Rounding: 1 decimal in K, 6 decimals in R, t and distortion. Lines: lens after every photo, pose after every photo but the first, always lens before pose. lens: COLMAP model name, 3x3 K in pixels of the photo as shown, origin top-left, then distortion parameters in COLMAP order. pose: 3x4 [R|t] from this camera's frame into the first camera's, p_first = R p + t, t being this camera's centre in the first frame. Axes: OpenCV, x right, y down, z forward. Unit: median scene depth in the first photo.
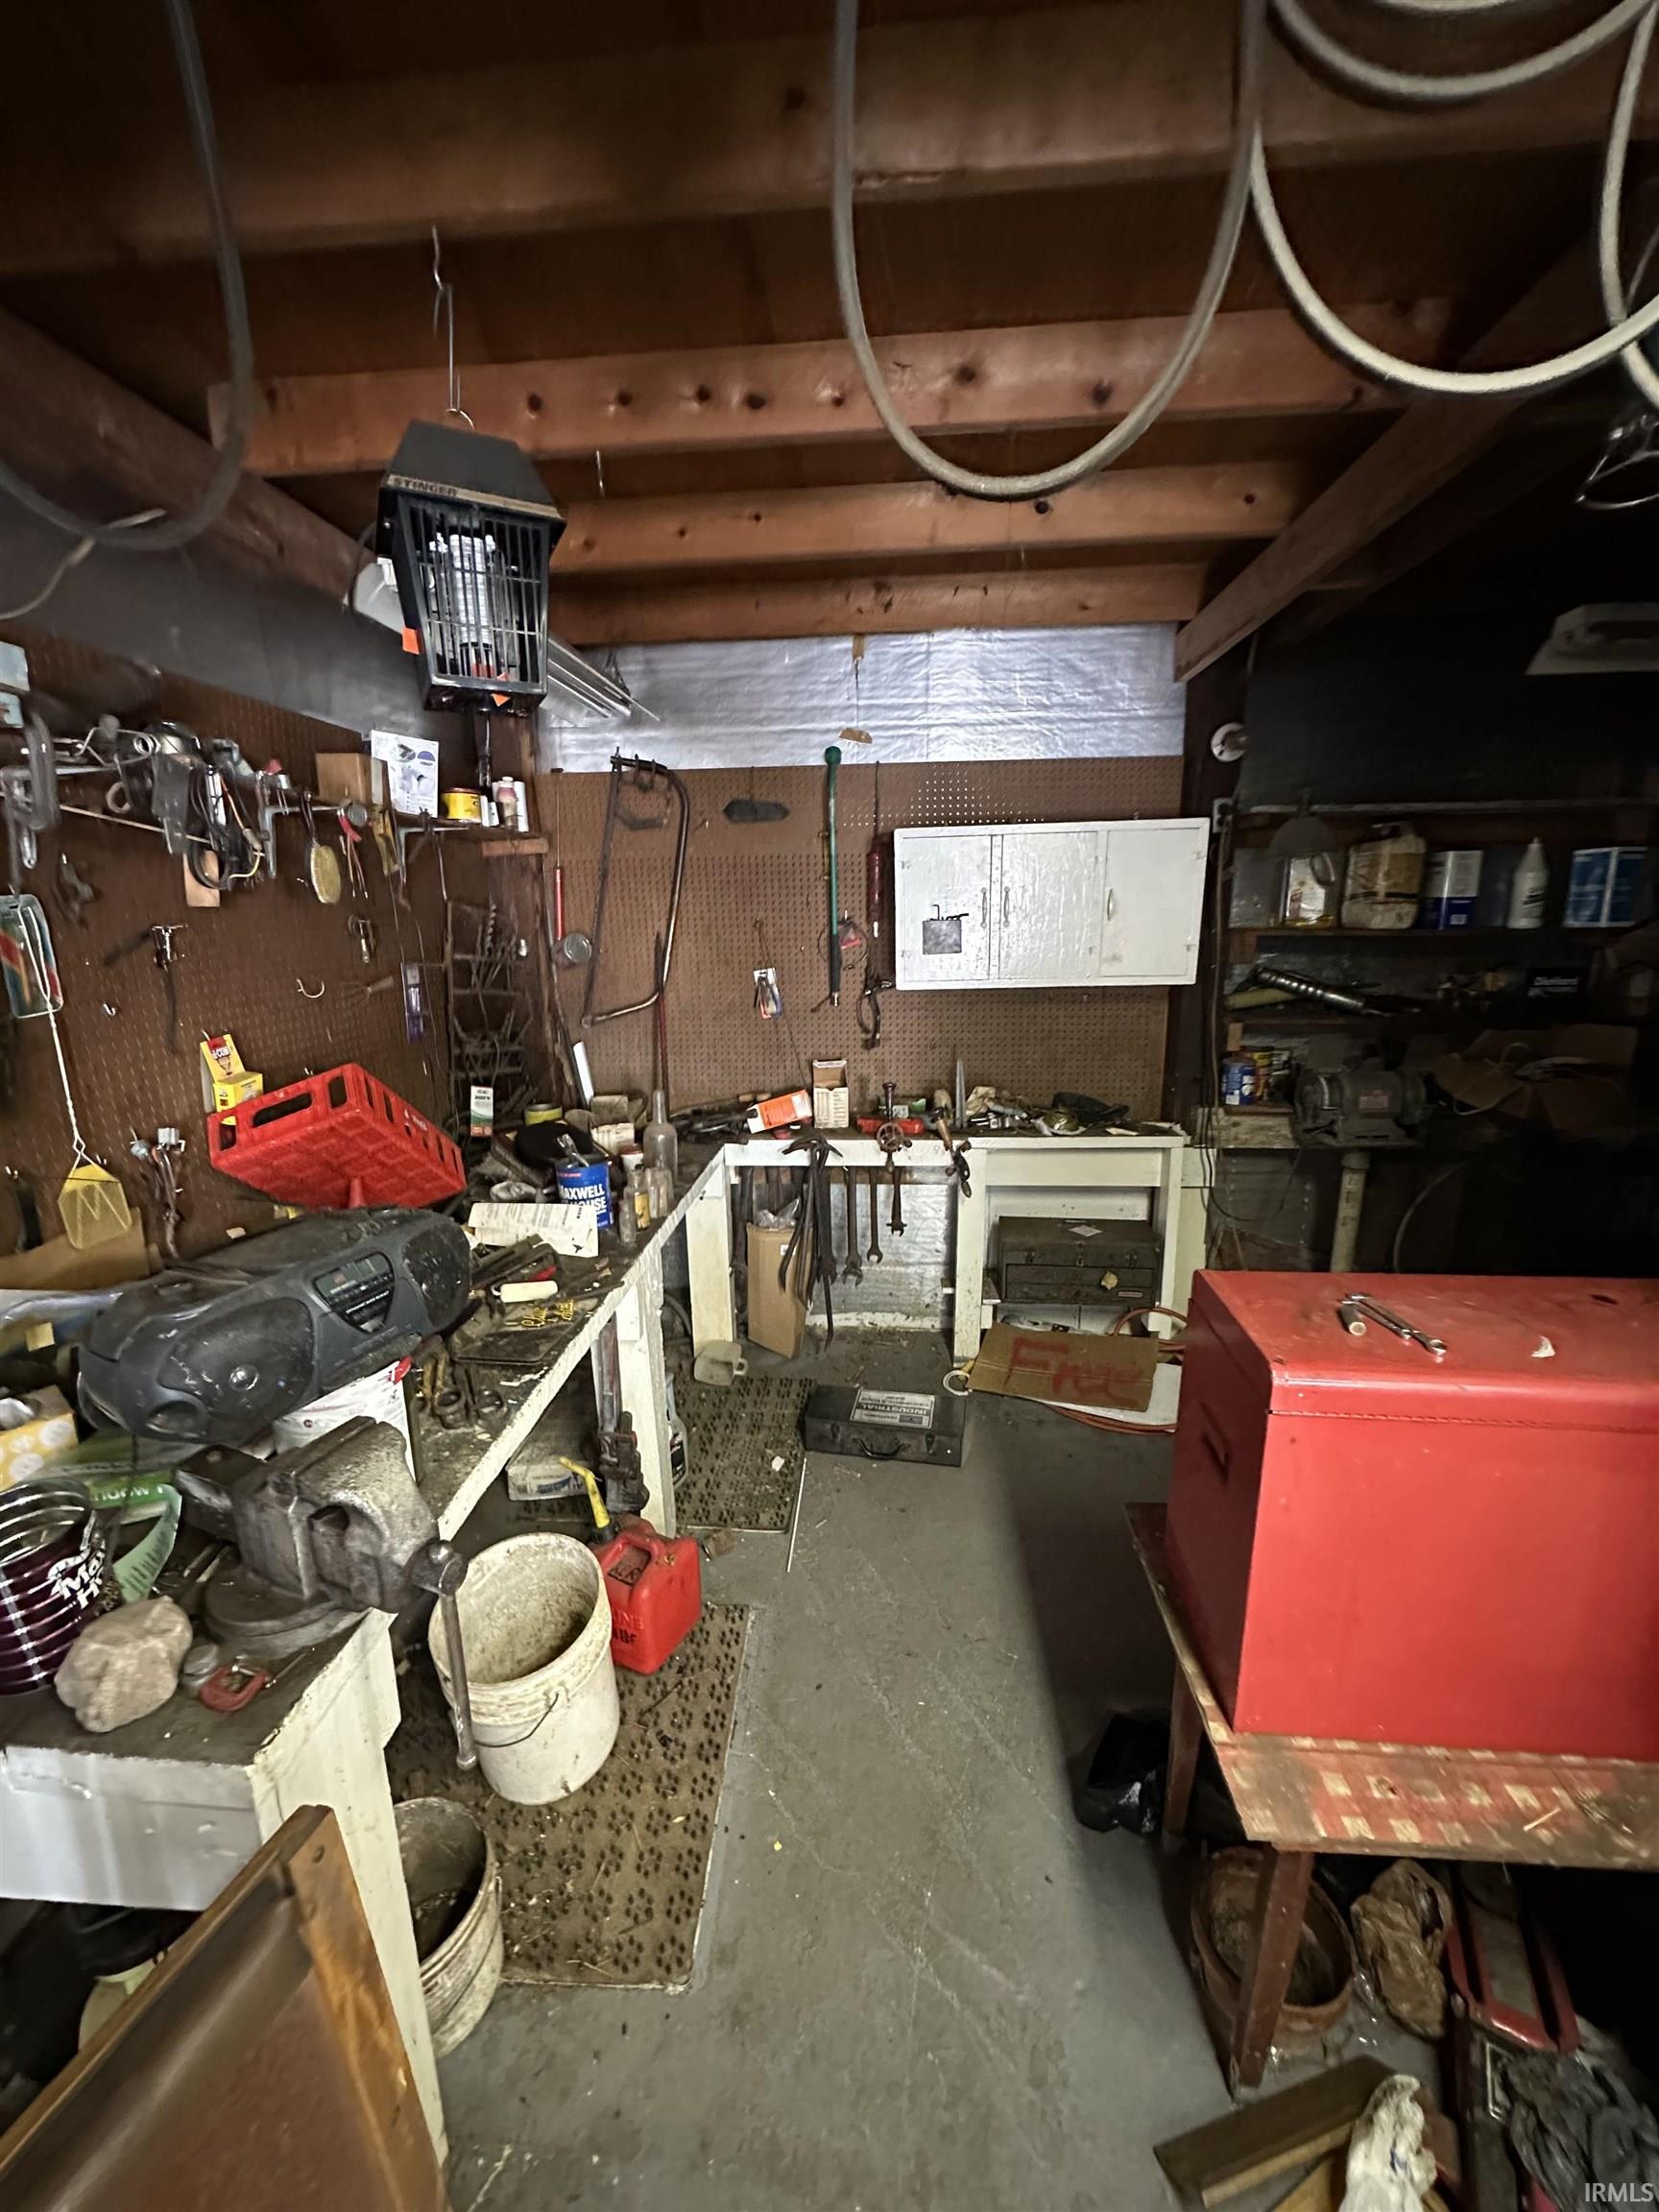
lens RADIAL K [[881.8, 0, 826.1], [0, 881.8, 1108.9], [0, 0, 1]] dist [-0.001410, 0.000914]
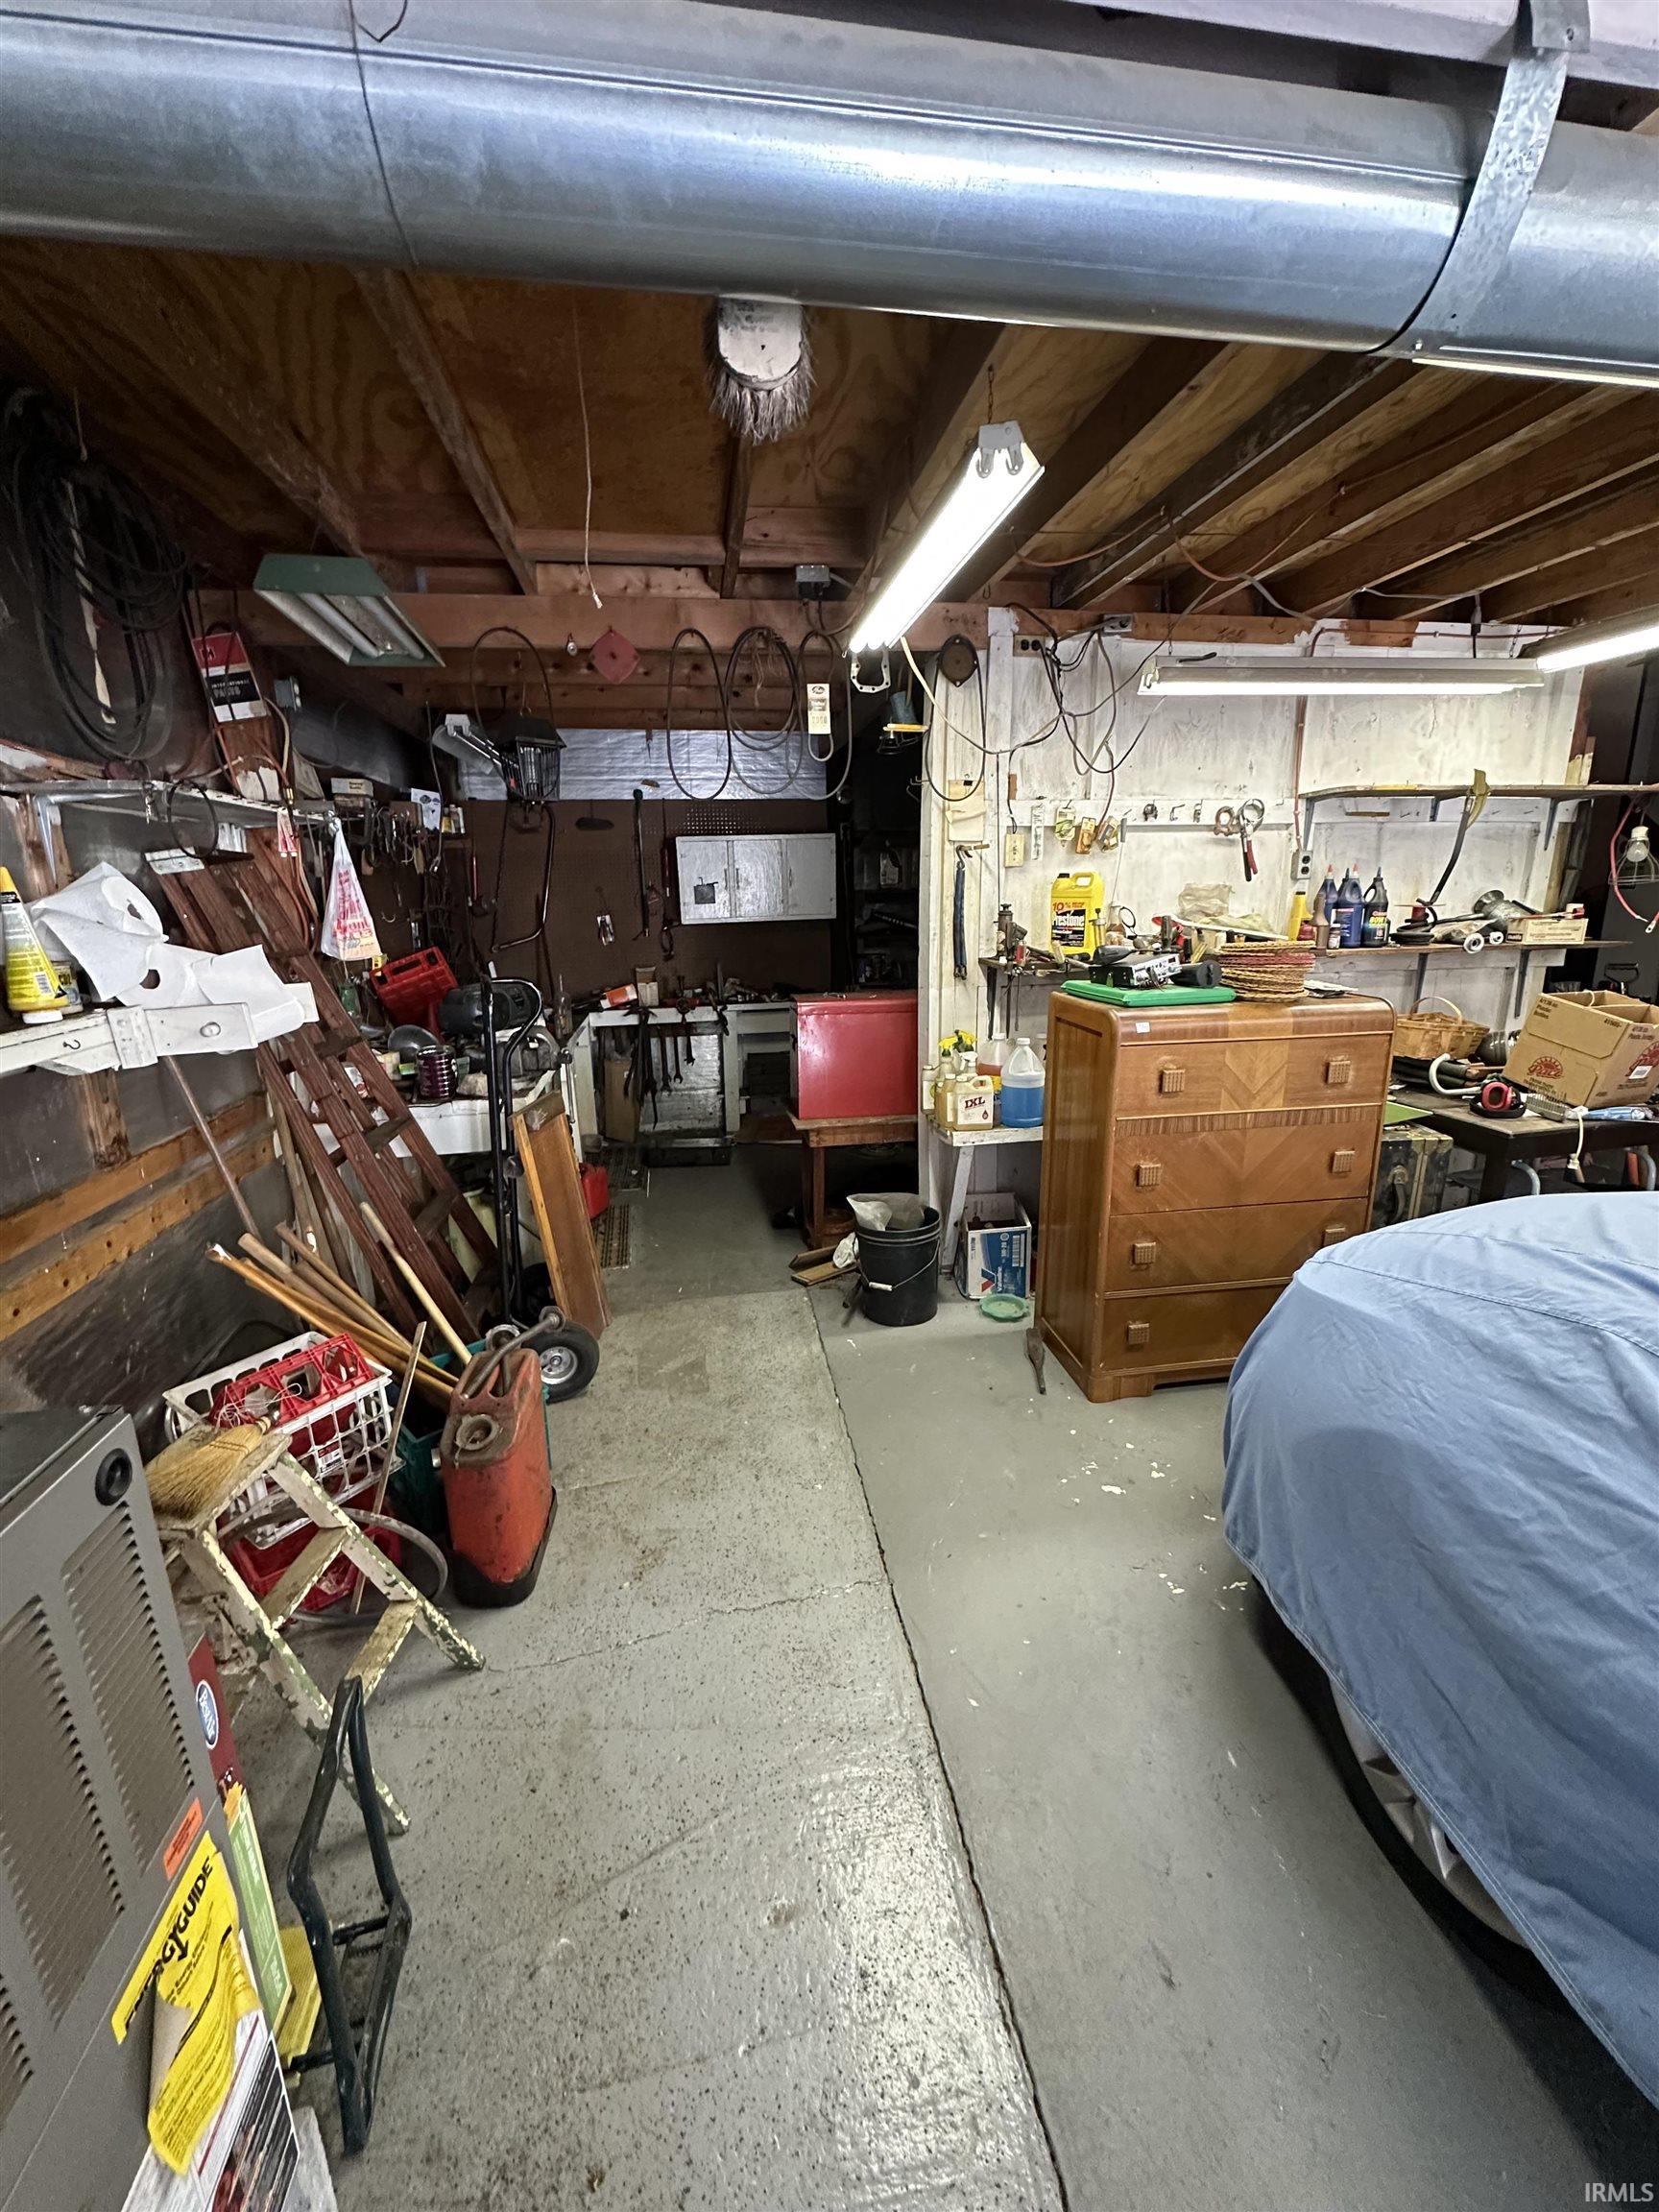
lens RADIAL K [[881.8, 0, 826.0], [0, 881.8, 1107.3], [0, 0, 1]] dist [-0.001410, 0.000914]
pose [[0.969646, -0.060995, 0.236783, -0.084157], [0.057419, 0.998108, 0.021975, 0.216020], [-0.237675, -0.007712, 0.971314, -0.831822]]
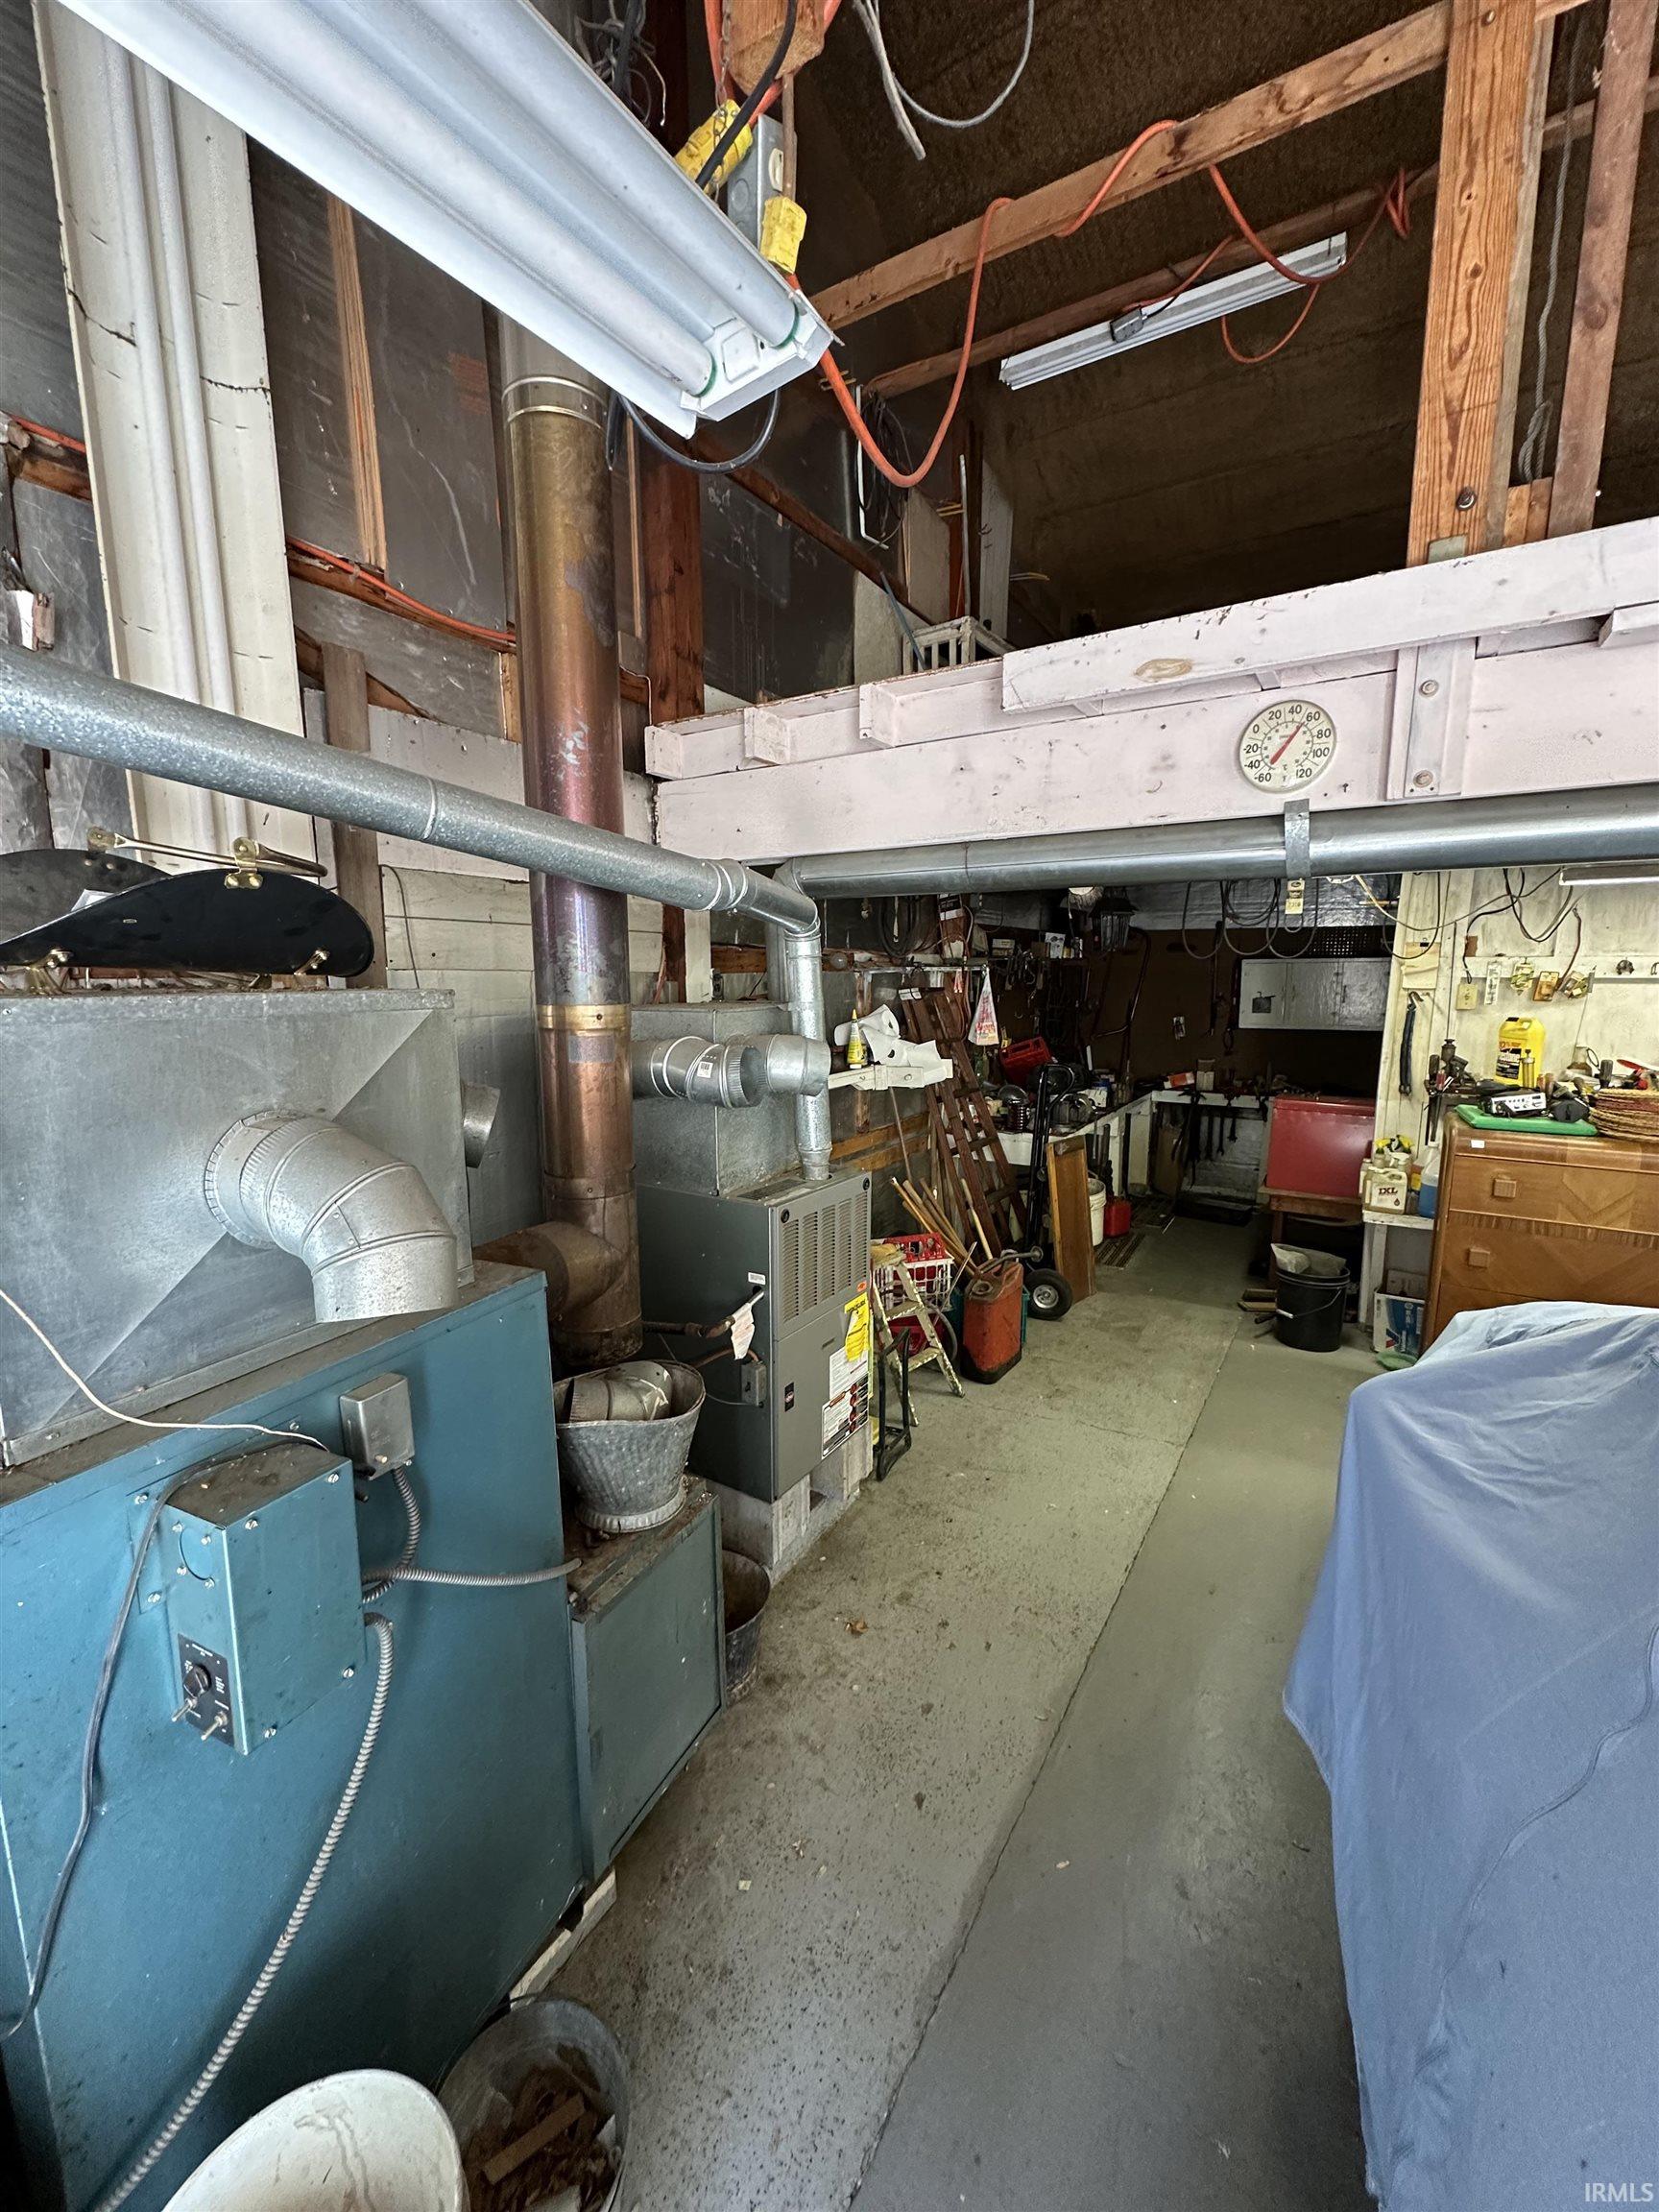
lens RADIAL K [[881.8, 0, 838.8], [0, 881.8, 1113.0], [0, 0, 1]] dist [-0.001410, 0.000914]
pose [[0.896667, 0.089286, -0.433609, 0.154540], [-0.113885, 0.993009, -0.031030, 0.261891], [0.427807, 0.077205, 0.900567, -1.419613]]
